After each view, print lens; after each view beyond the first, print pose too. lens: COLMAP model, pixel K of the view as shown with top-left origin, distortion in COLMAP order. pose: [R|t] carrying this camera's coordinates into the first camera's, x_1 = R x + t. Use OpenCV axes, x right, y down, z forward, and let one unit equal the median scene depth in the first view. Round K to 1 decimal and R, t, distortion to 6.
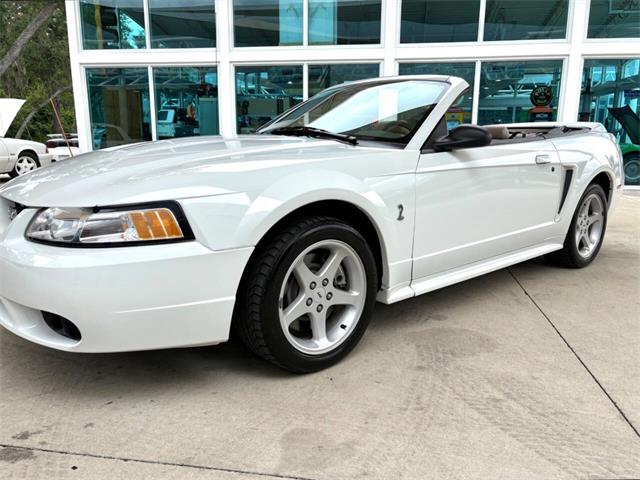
lens RADIAL K [[508.3, 0, 323.4], [0, 508.3, 242.2], [0, 0, 1]] dist [0.022438, 0.009394]
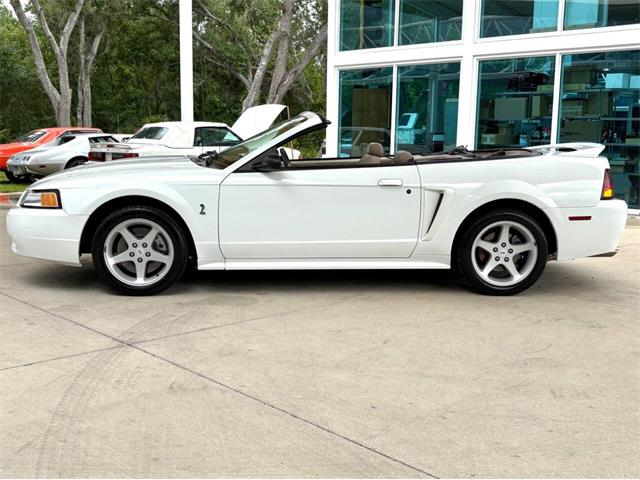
lens RADIAL K [[787.6, 0, 317.7], [0, 787.6, 240.5], [0, 0, 1]] dist [0.072181, 0.000000]
pose [[0.795496, 0.090333, -0.599187, 1.897919], [-0.132111, 0.990894, -0.026007, 0.052017], [0.591382, 0.099847, 0.800186, -0.711971]]
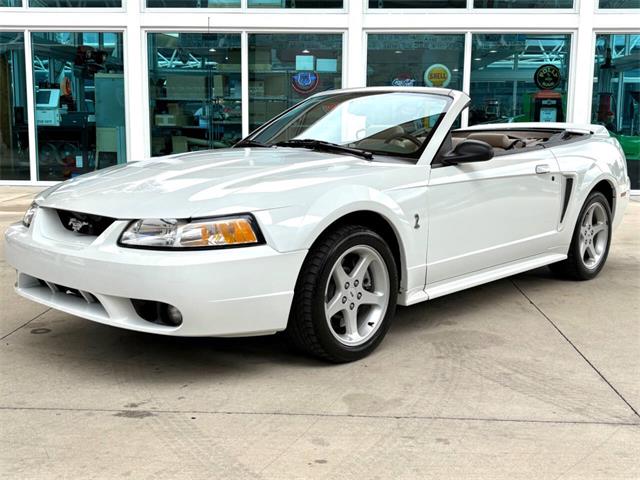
lens RADIAL K [[787.6, 0, 318.4], [0, 787.6, 233.1], [0, 0, 1]] dist [0.072181, 0.000000]
pose [[0.994131, -0.013024, 0.107396, -0.250304], [0.019022, 0.998304, -0.055015, 0.058295], [-0.106498, 0.056735, 0.992693, -0.694747]]
